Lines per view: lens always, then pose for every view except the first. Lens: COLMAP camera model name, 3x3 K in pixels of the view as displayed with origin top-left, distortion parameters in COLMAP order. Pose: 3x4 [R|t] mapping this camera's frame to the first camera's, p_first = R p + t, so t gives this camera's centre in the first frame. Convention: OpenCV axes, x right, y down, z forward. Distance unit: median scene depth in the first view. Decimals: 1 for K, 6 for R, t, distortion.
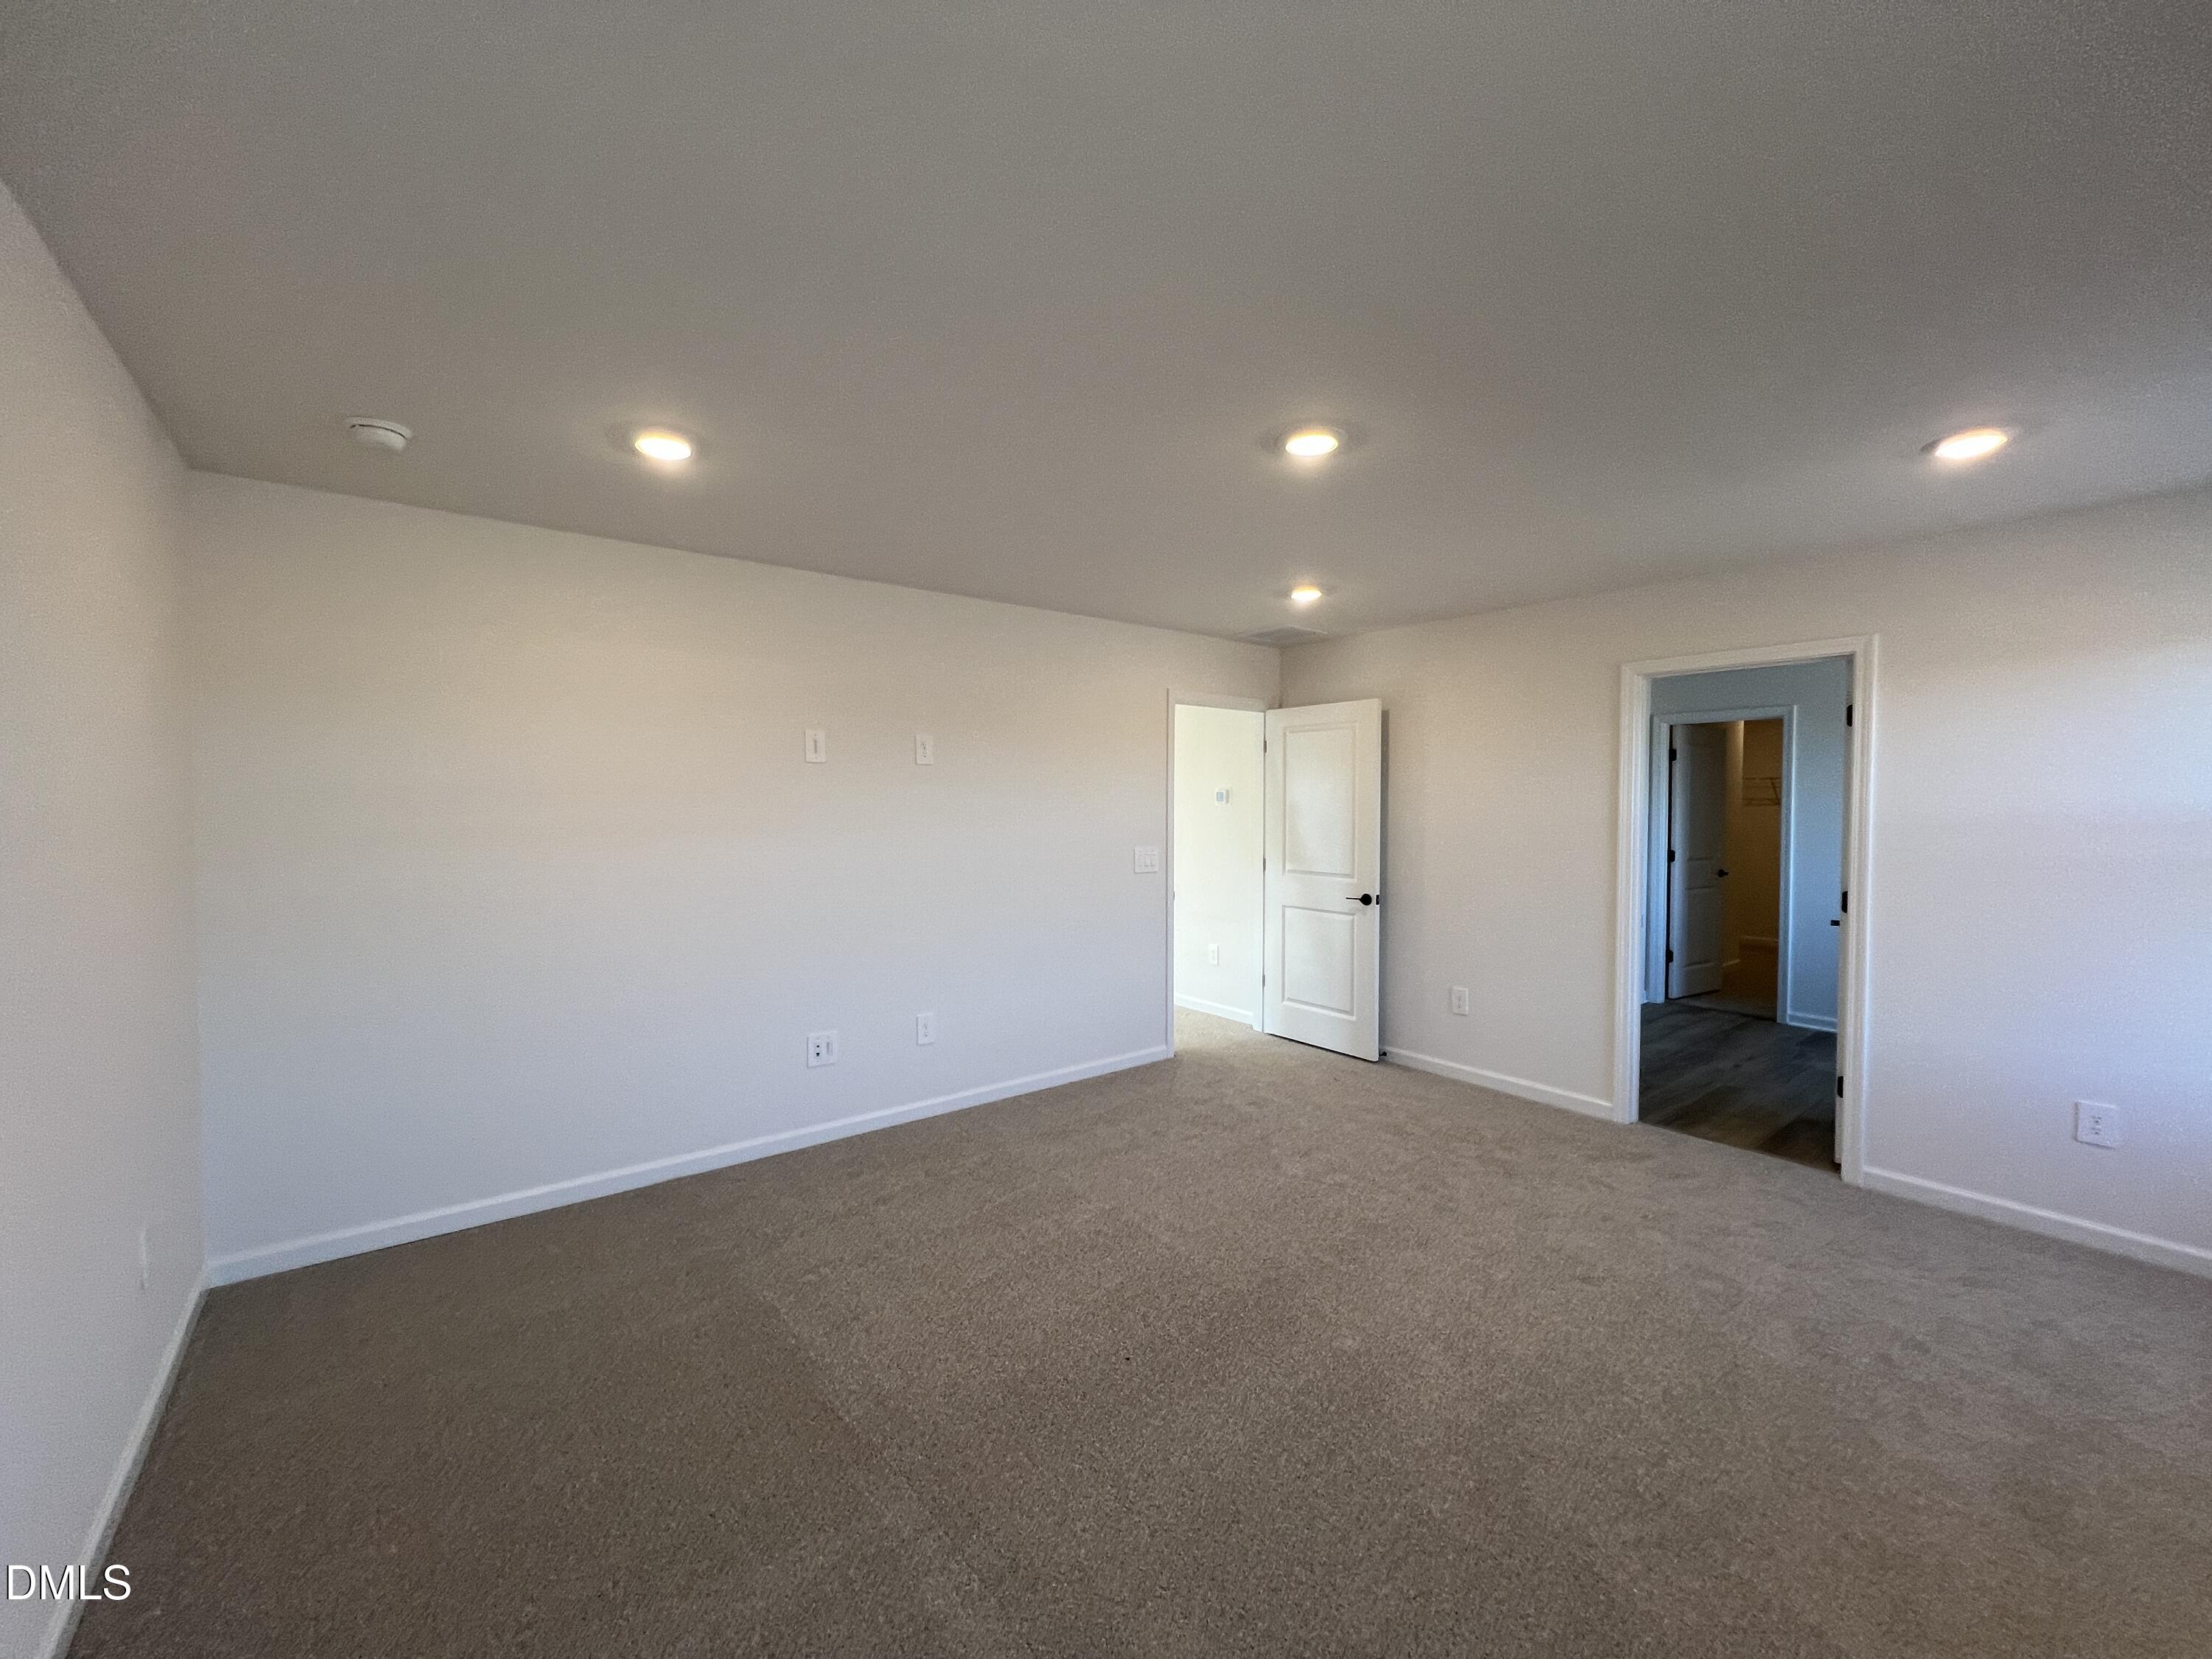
lens RADIAL K [[885.7, 0, 1103.4], [0, 885.7, 830.8], [0, 0, 1]] dist [-0.001552, -0.000420]
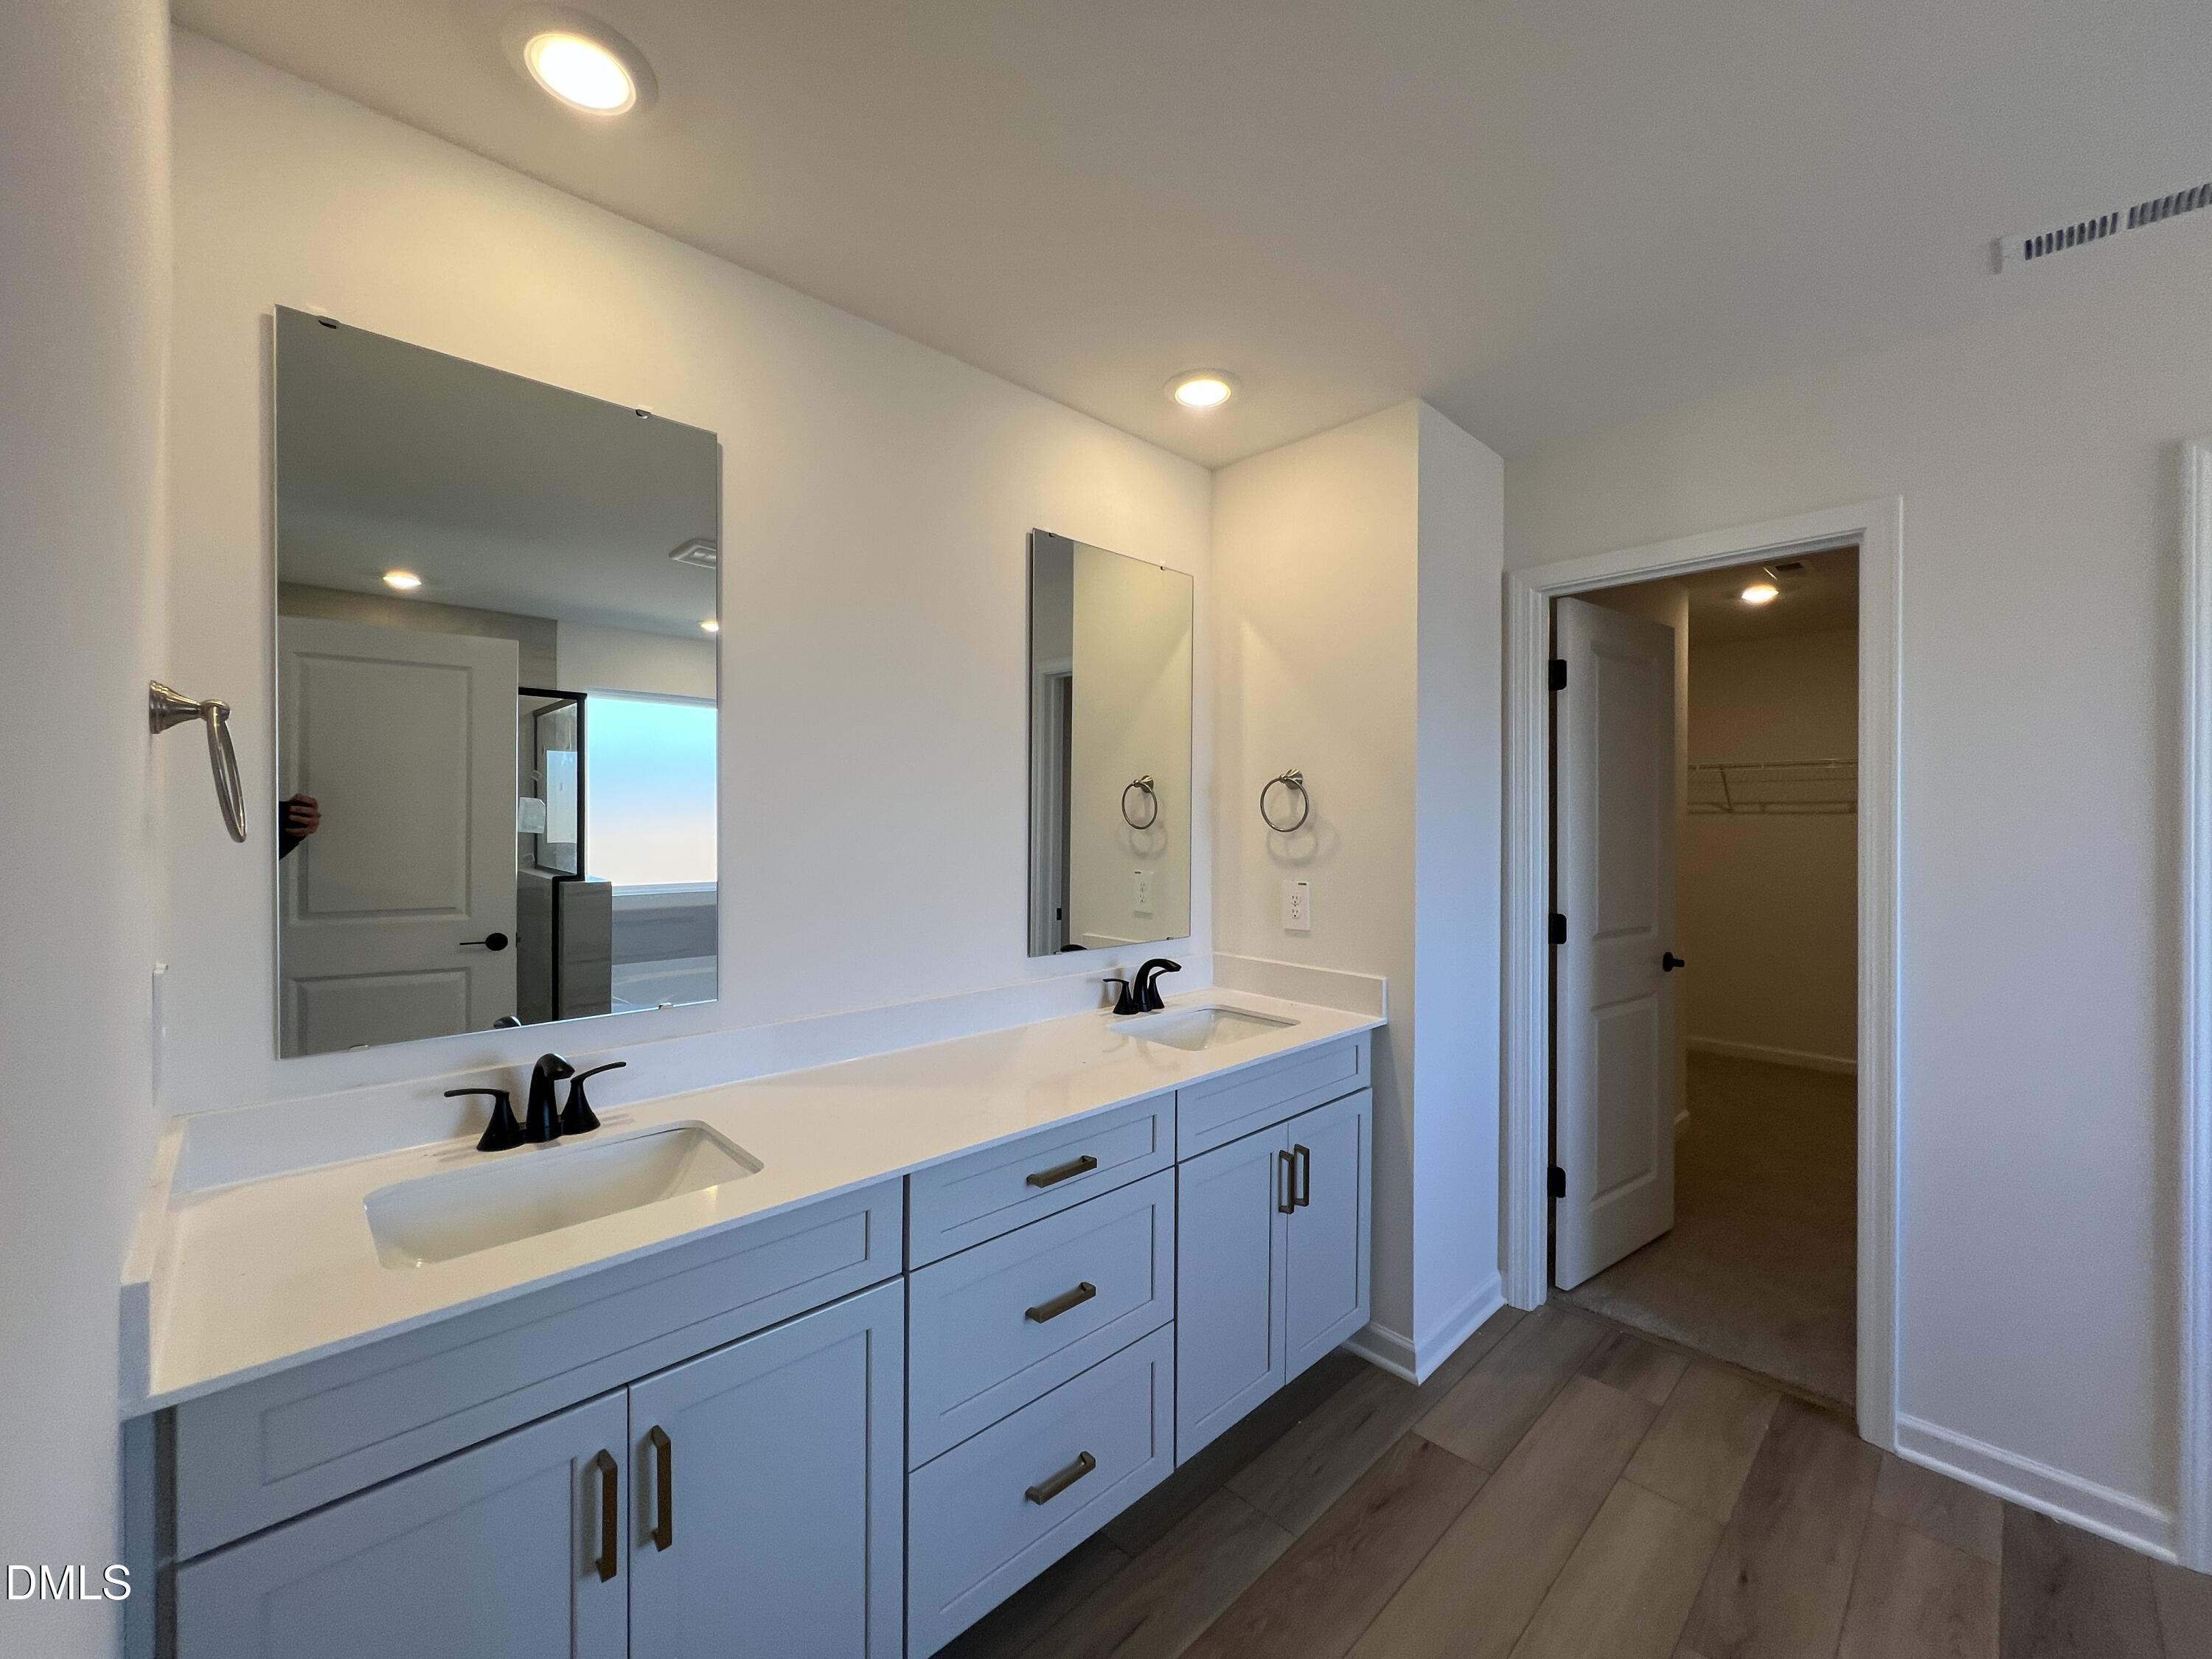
lens RADIAL K [[885.7, 0, 1103.1], [0, 885.7, 823.9], [0, 0, 1]] dist [-0.001552, -0.000420]
pose [[0.994657, 0.000152, 0.103239, 0.398323], [0.002107, 0.999761, -0.021771, -0.009162], [-0.103217, 0.021872, 0.994418, 0.626113]]
